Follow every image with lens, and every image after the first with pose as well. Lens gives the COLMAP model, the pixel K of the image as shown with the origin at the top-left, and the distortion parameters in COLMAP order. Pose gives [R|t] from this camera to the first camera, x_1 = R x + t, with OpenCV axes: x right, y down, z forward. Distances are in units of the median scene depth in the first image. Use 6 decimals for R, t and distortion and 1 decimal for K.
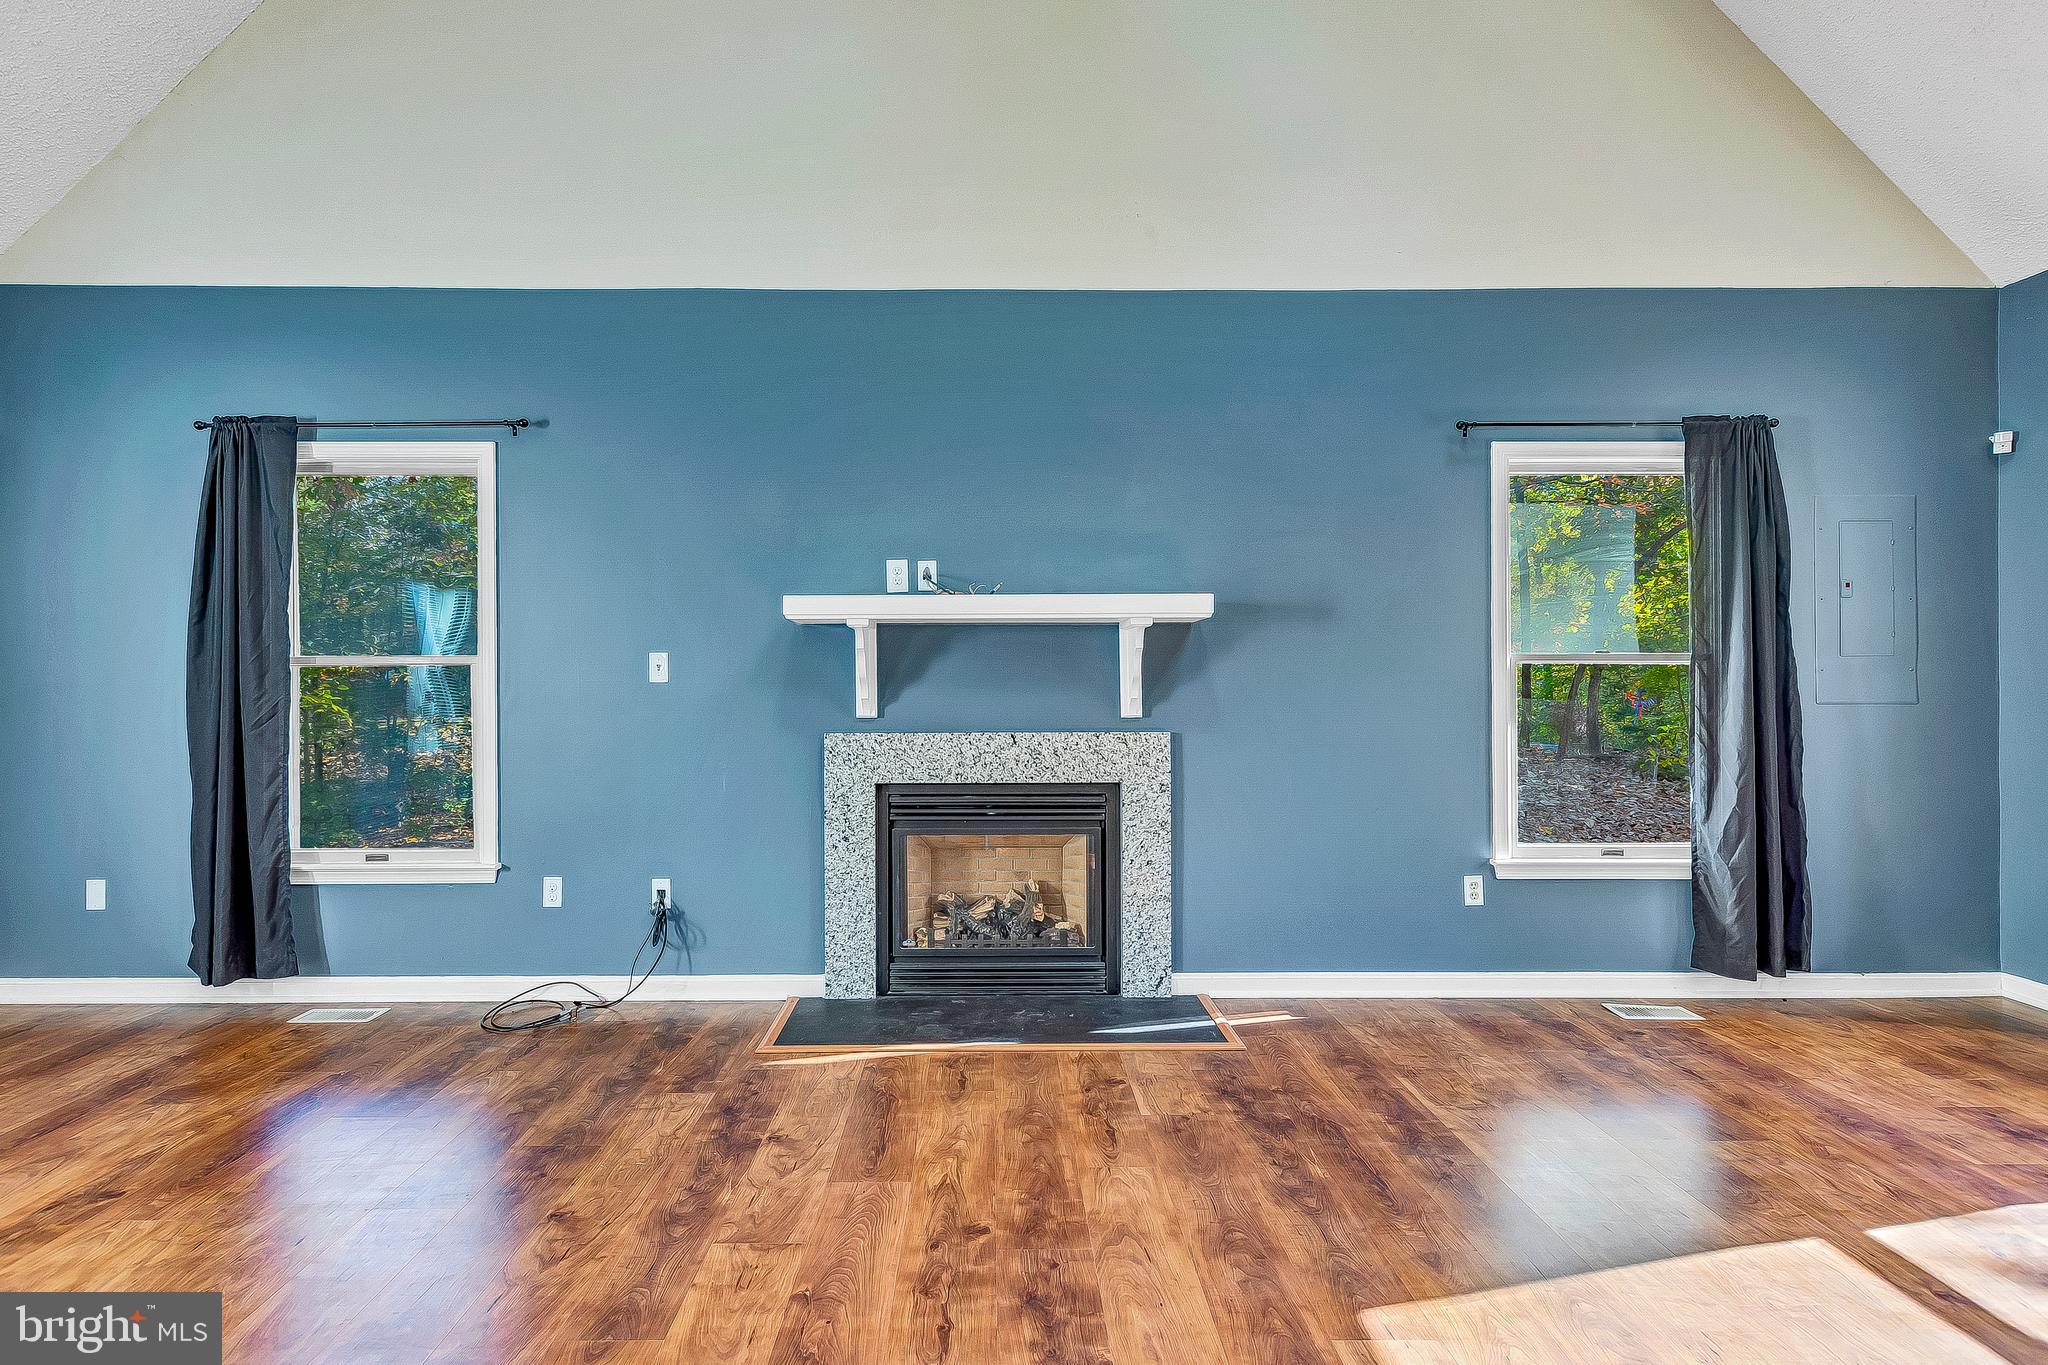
lens RADIAL K [[917.0, 0, 1003.8], [0, 917.0, 693.1], [0, 0, 1]] dist [0.003622, -0.000652]
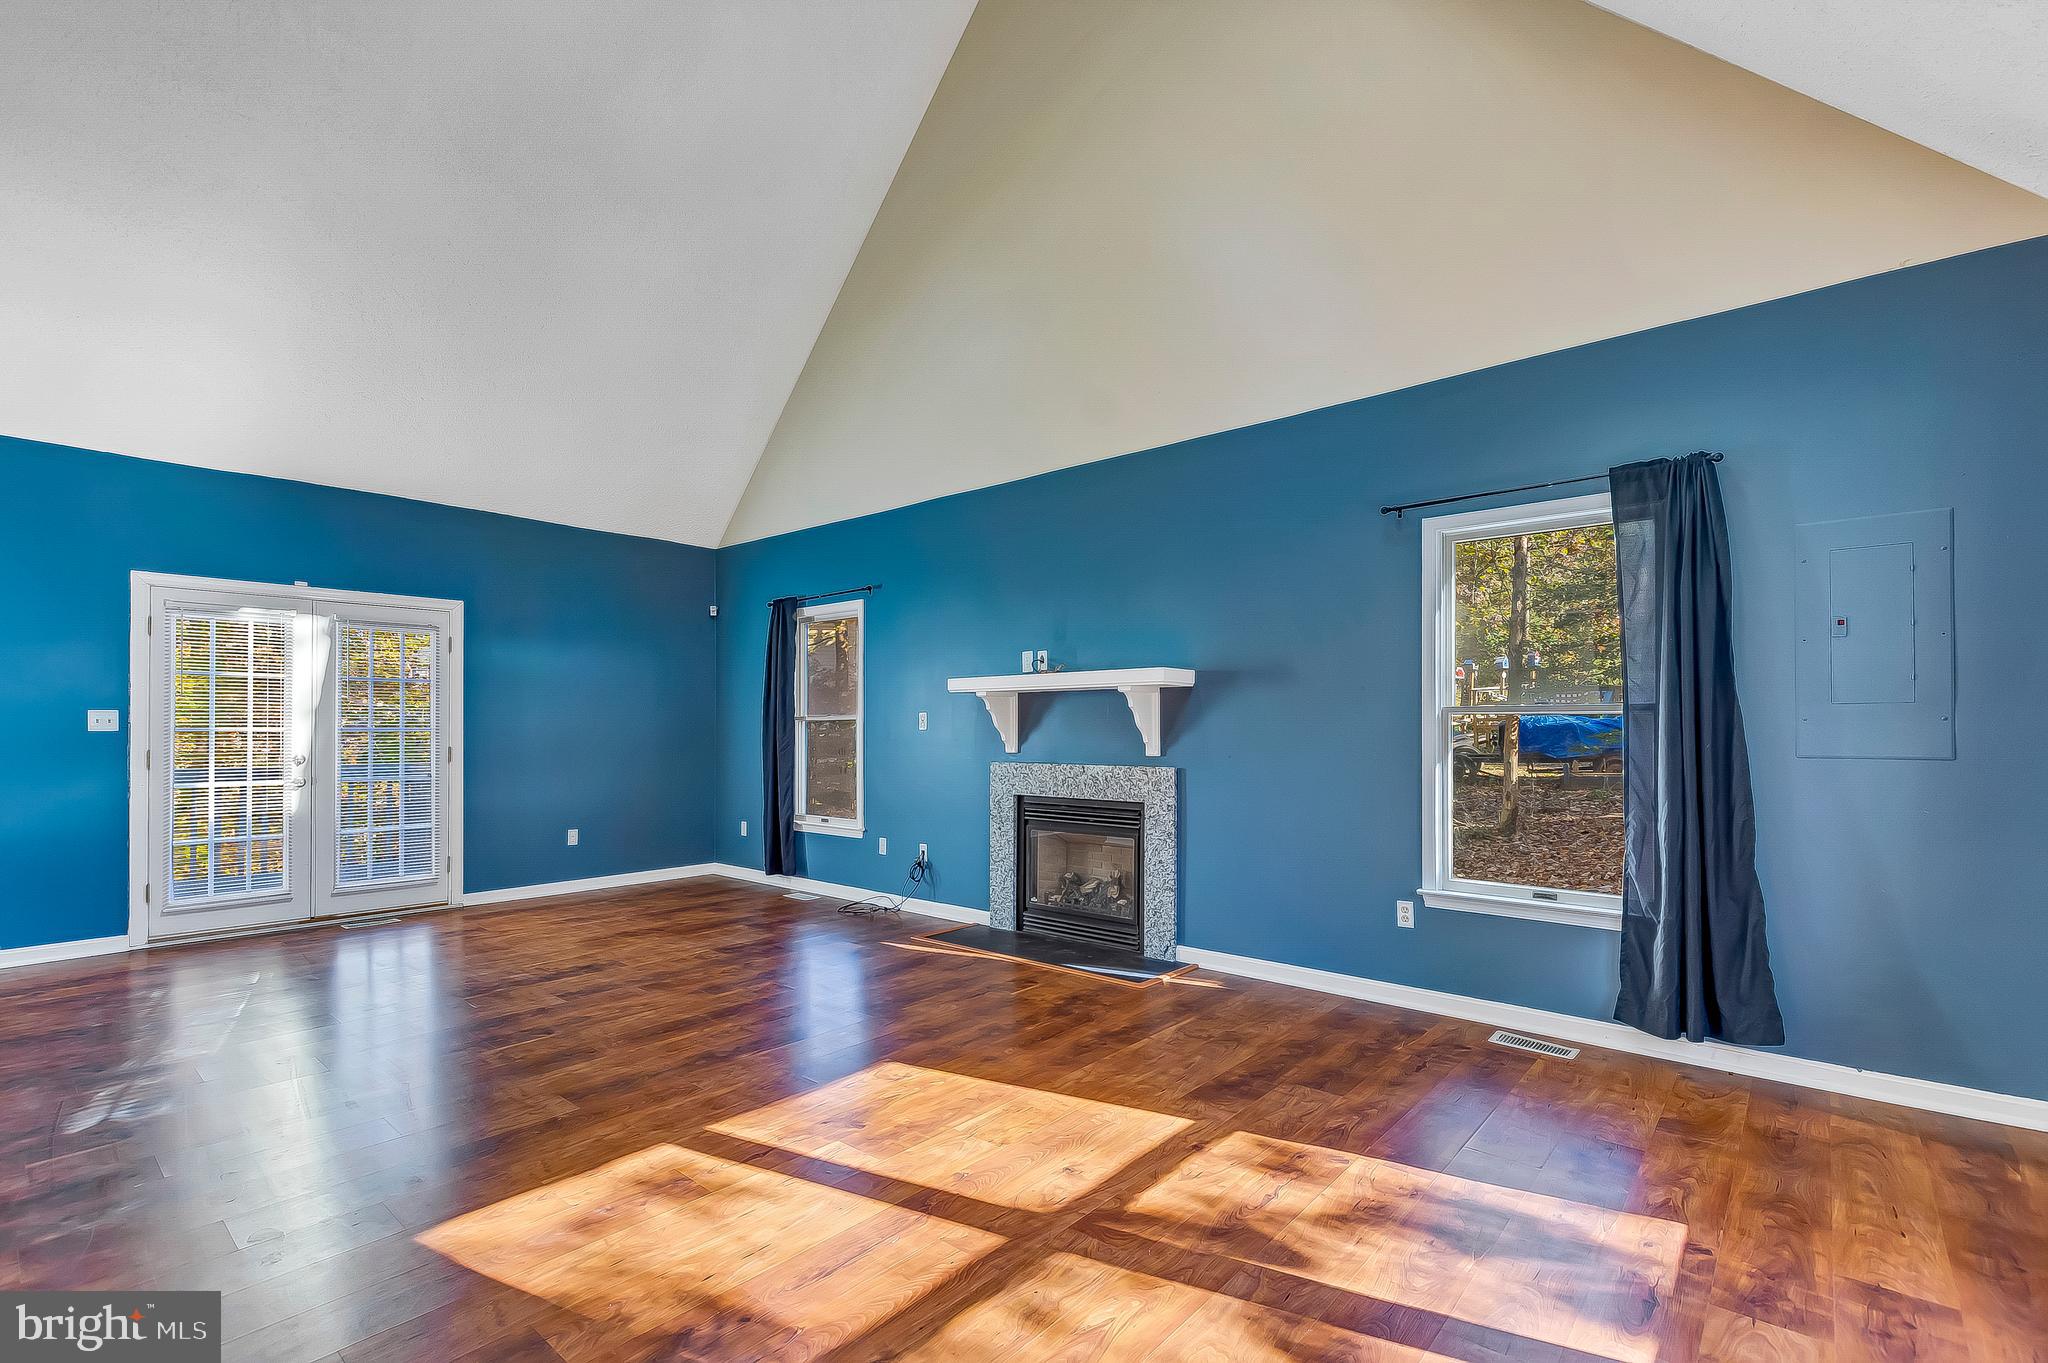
lens RADIAL K [[917.0, 0, 1045.2], [0, 917.0, 723.8], [0, 0, 1]] dist [0.003622, -0.000652]
pose [[0.759127, -0.001795, -0.650940, 0.923132], [-0.001581, 0.999988, -0.004602, -0.015681], [0.650940, 0.004523, 0.759116, -0.158902]]
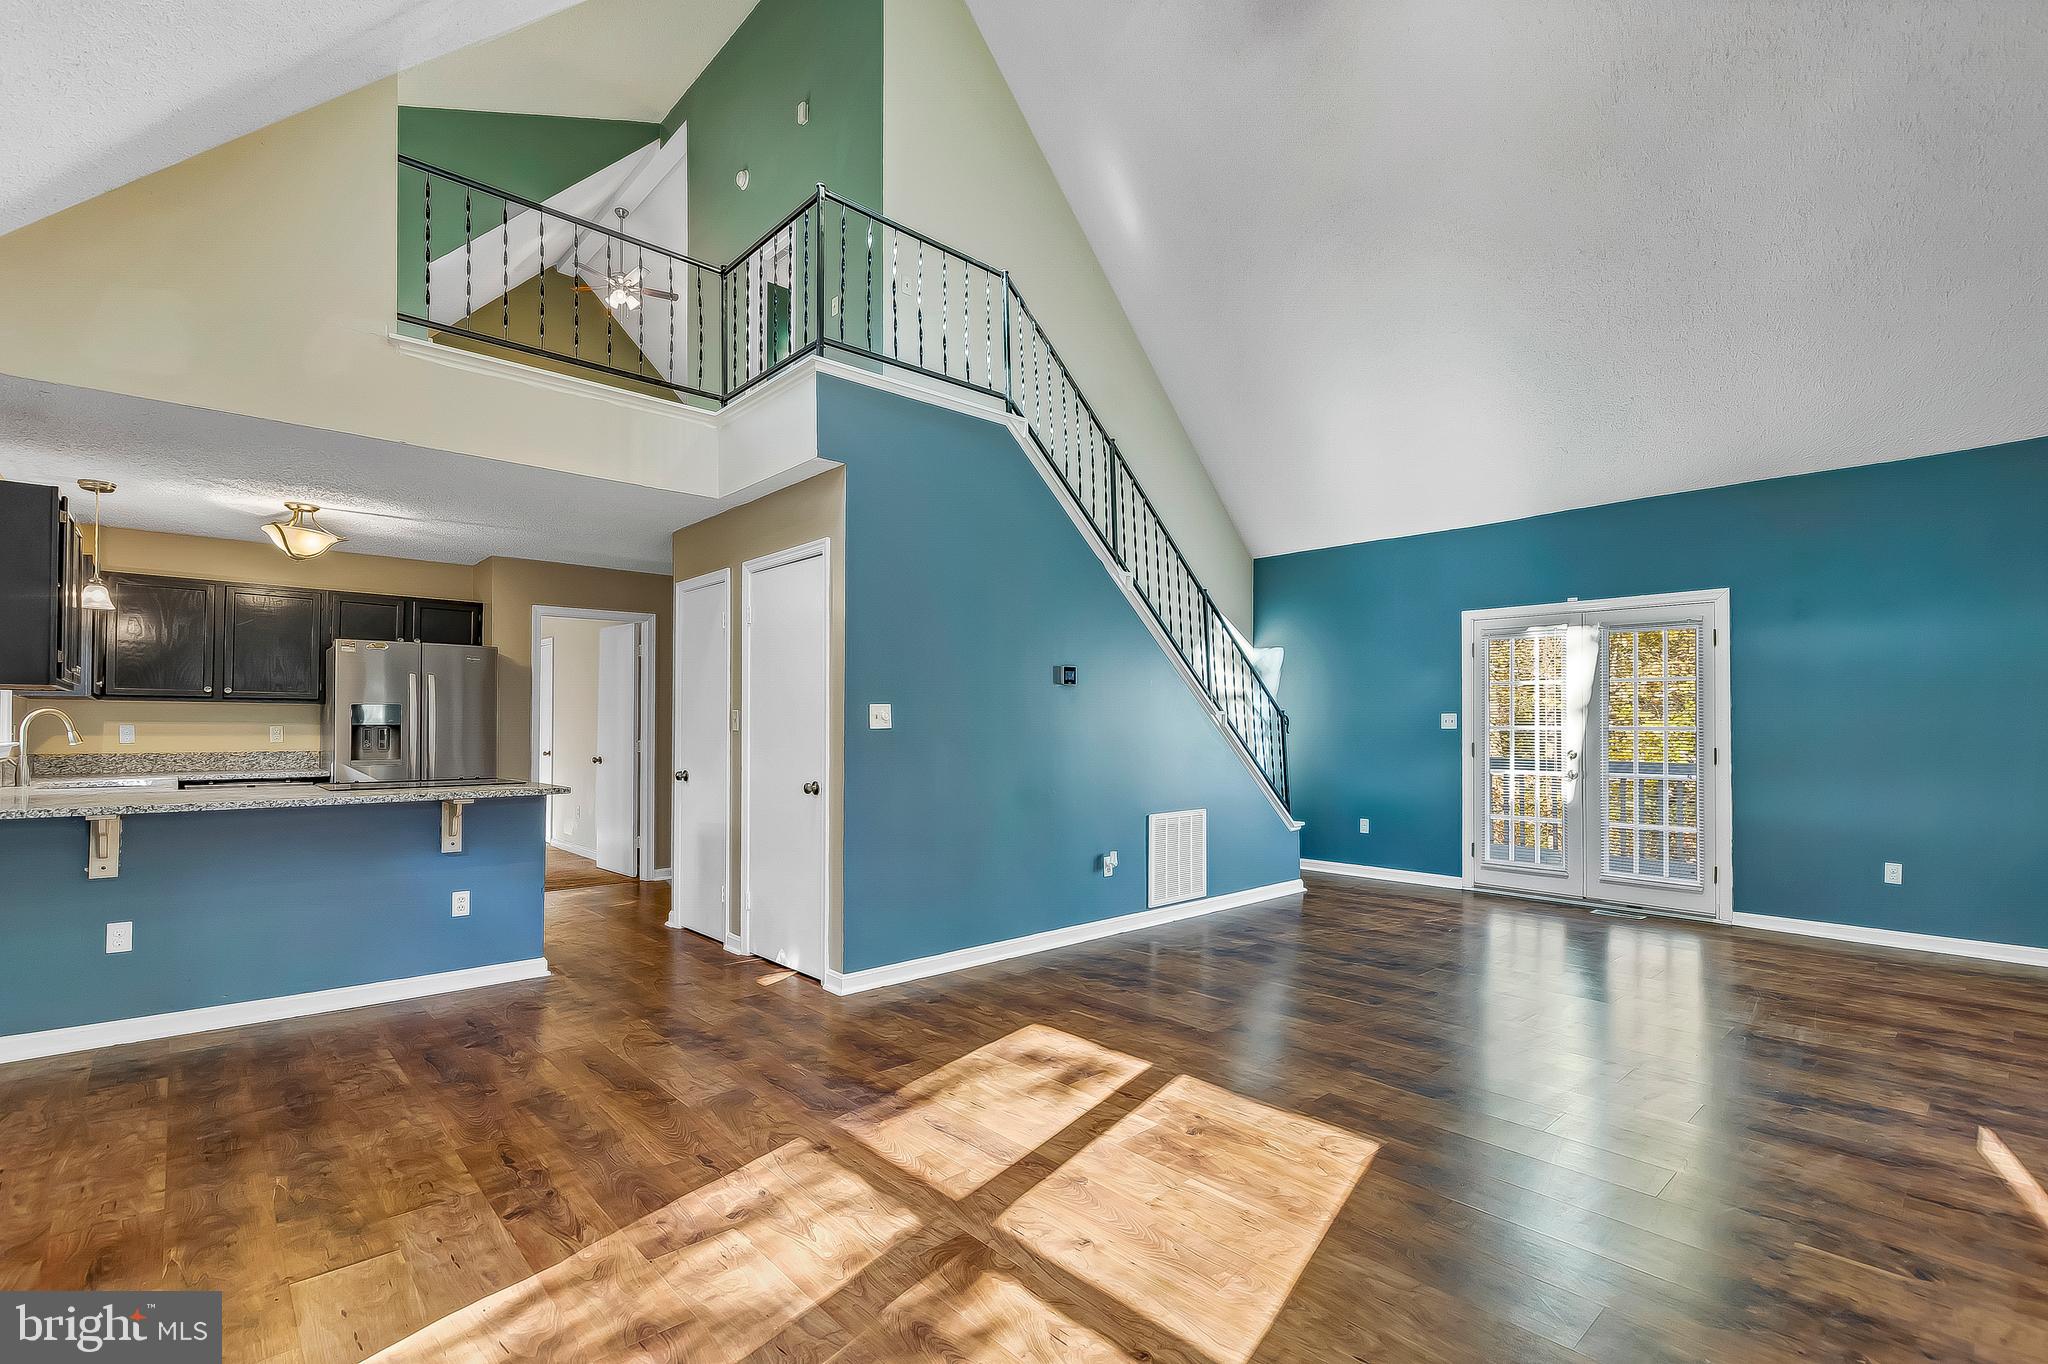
lens RADIAL K [[917.0, 0, 1022.7], [0, 917.0, 707.4], [0, 0, 1]] dist [0.003622, -0.000652]
pose [[-0.743604, -0.014026, -0.668473, 0.915469], [-0.002365, 0.999829, -0.018347, -0.016416], [0.668616, -0.012062, -0.743510, 0.839370]]
